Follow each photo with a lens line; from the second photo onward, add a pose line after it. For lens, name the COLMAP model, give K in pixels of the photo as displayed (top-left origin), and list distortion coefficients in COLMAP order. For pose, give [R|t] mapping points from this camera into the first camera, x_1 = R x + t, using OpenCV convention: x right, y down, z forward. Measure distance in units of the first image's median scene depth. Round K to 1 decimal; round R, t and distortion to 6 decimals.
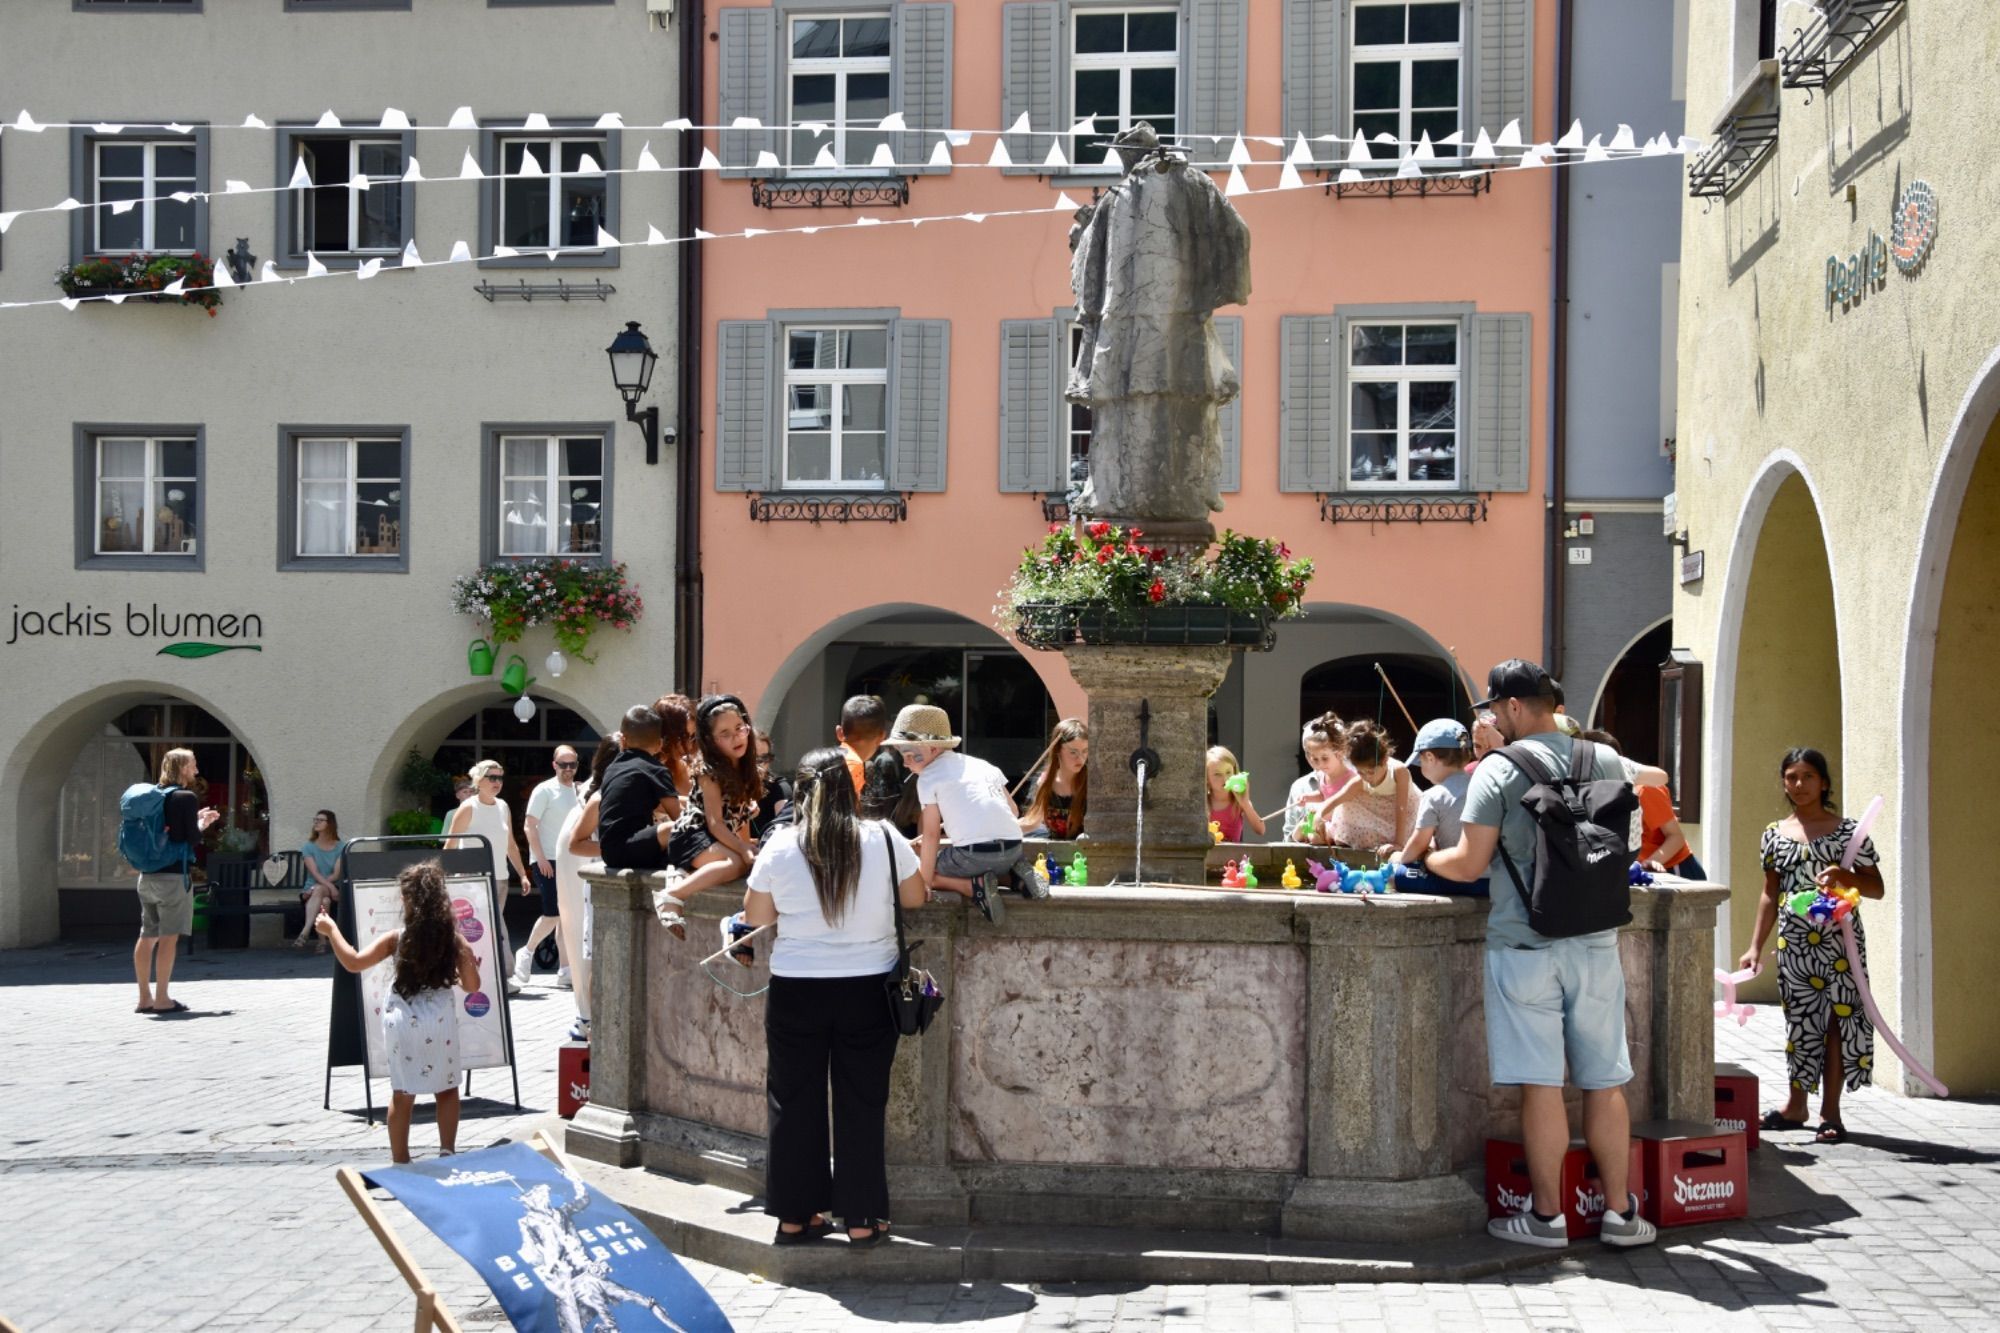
lens RADIAL K [[2607.4, 0, 998.1], [0, 2607.4, 661.1], [0, 0, 1]] dist [0.132905, 0.000000]
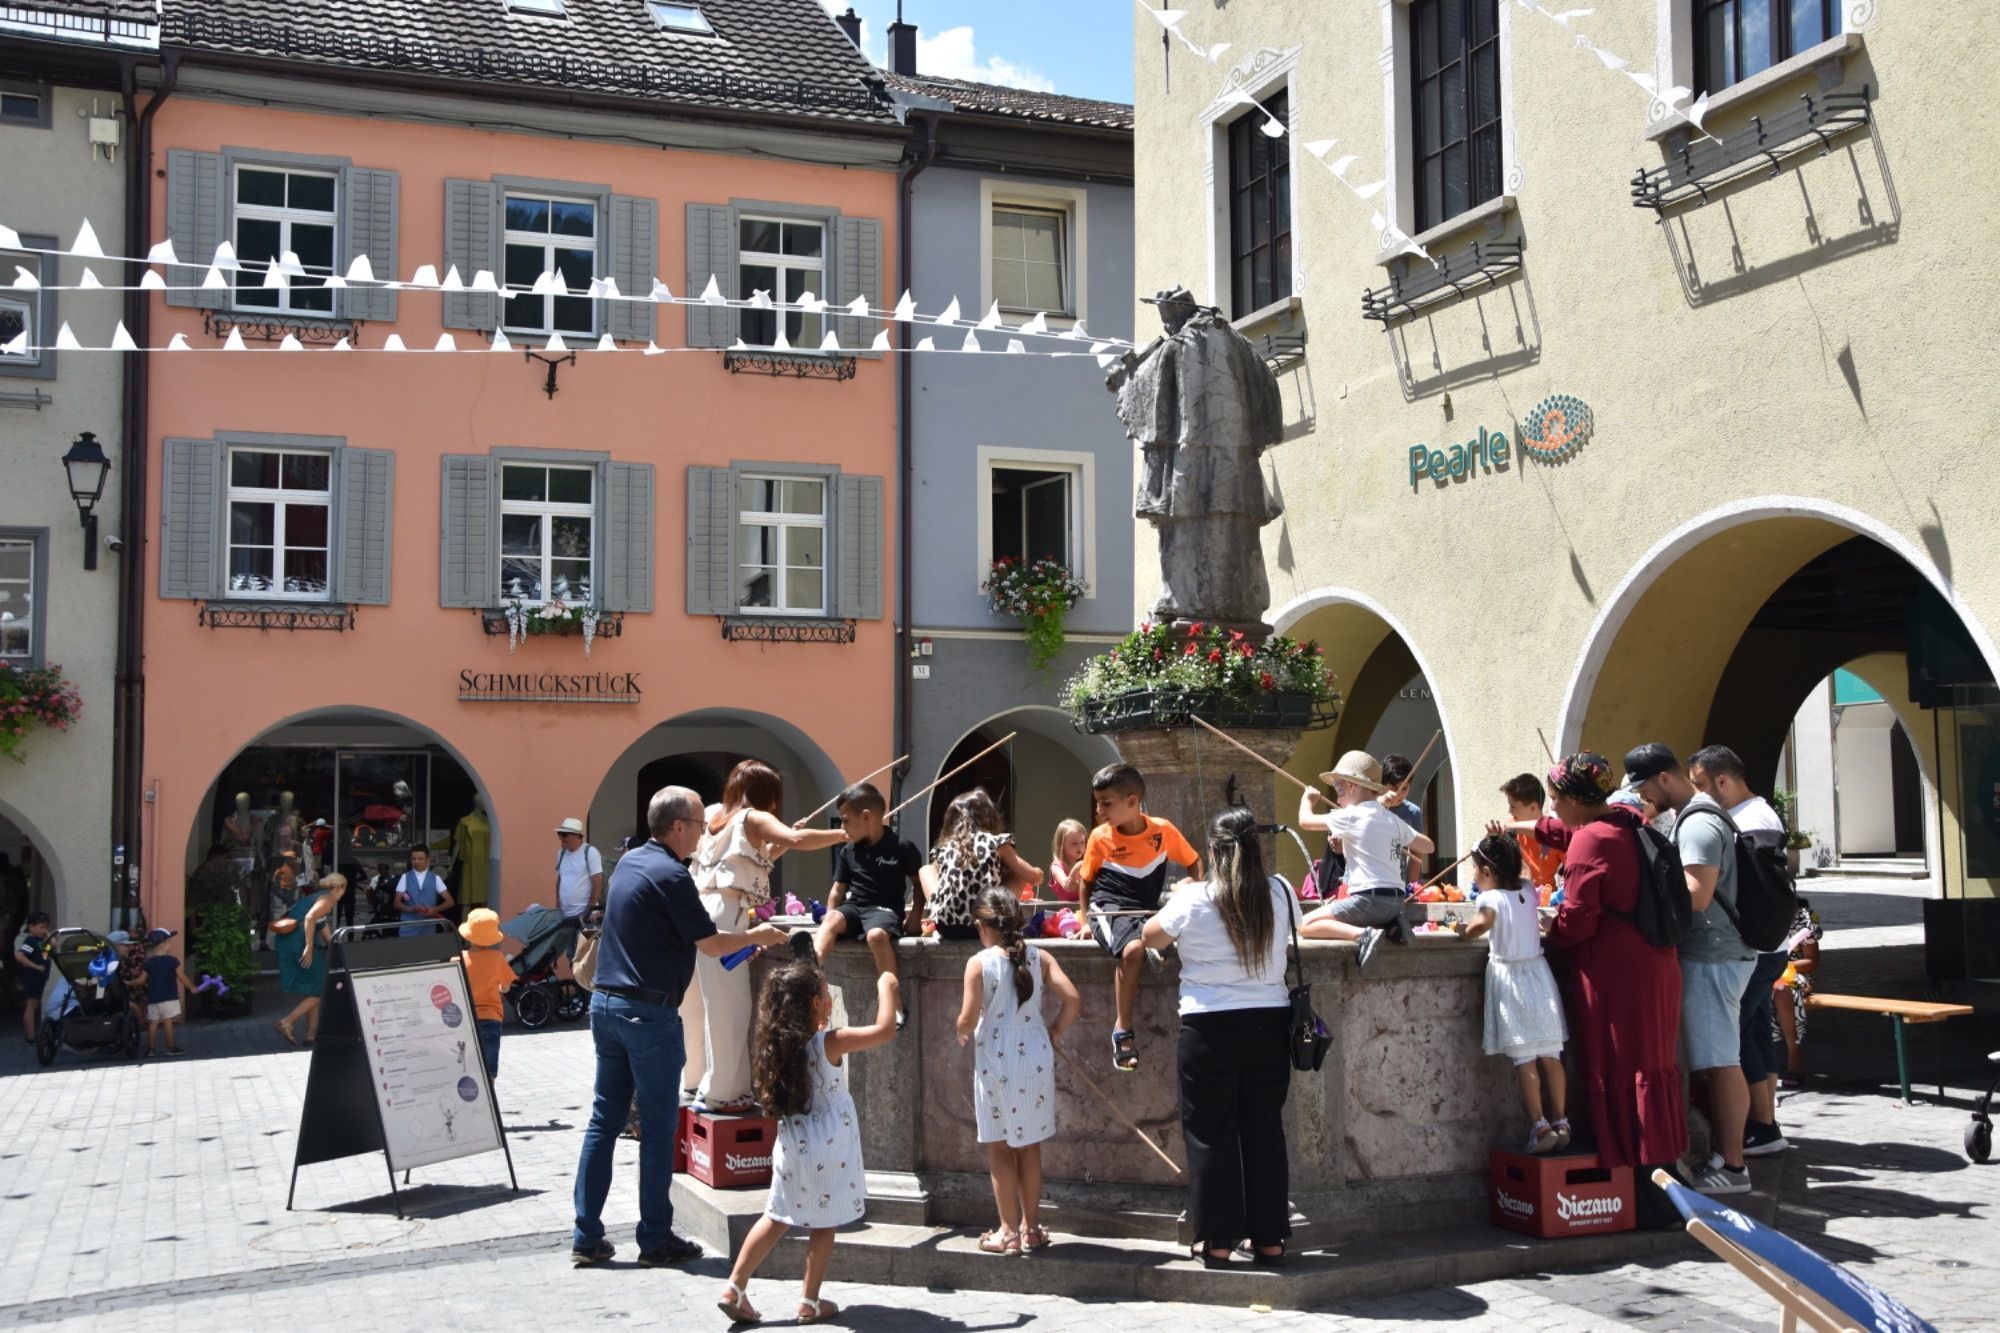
lens RADIAL K [[2085.7, 0, 1000.1], [0, 2085.7, 661.2], [0, 0, 1]] dist [0.005382, 0.000000]
pose [[0.875517, 0.018228, 0.482844, -0.478046], [0.006723, 0.998732, -0.049894, 0.009950], [-0.483141, 0.046929, 0.874284, 0.232625]]
